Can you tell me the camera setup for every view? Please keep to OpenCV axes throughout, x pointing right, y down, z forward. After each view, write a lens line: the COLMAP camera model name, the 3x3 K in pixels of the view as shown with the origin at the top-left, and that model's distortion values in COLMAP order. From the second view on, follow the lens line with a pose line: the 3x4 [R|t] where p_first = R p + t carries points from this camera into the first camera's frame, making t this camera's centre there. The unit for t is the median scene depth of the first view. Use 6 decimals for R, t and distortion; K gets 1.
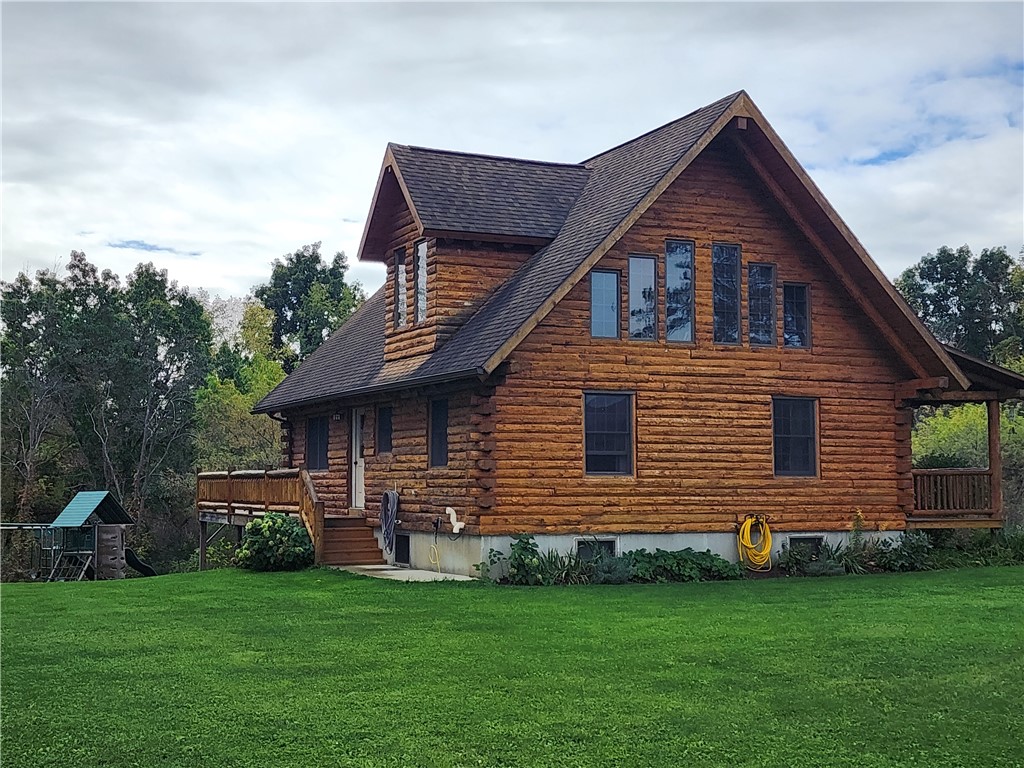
lens RADIAL K [[815.3, 0, 512.2], [0, 815.3, 387.1], [0, 0, 1]] dist [0.046167, -0.000243]
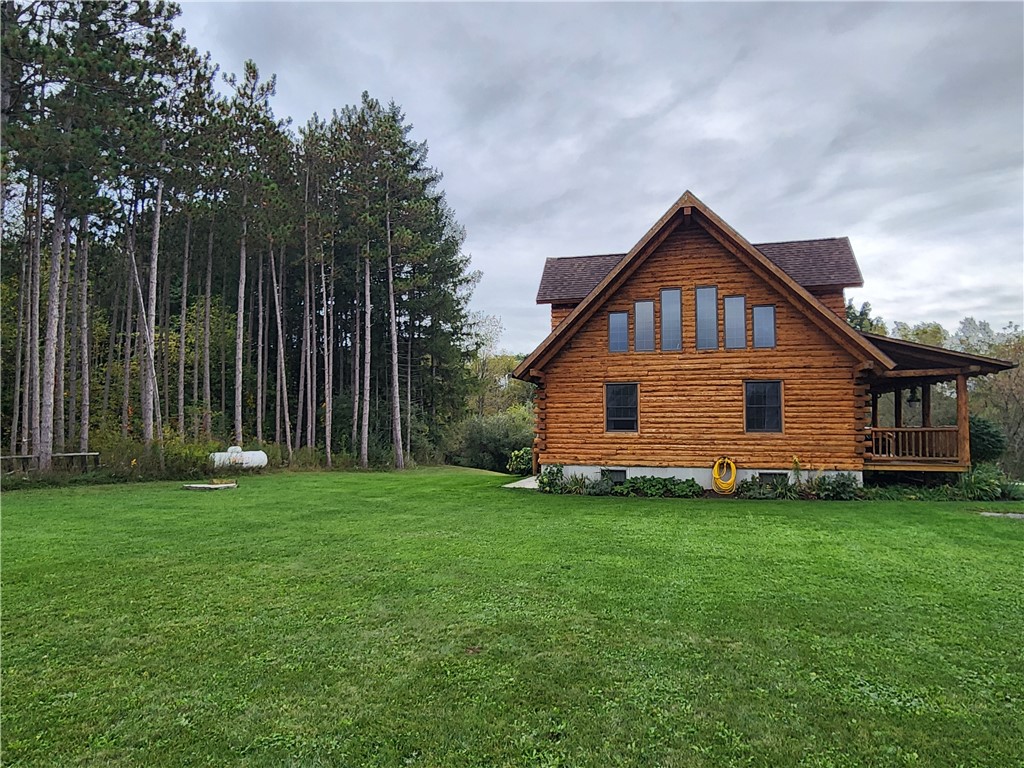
lens RADIAL K [[424.3, 0, 512.4], [0, 424.3, 385.0], [0, 0, 1]] dist [-0.002108, 0.001258]
pose [[0.897458, -0.044888, -0.438811, 0.291946], [0.045796, 0.998914, -0.008520, 0.006728], [0.438717, -0.012449, 0.898539, 0.099737]]
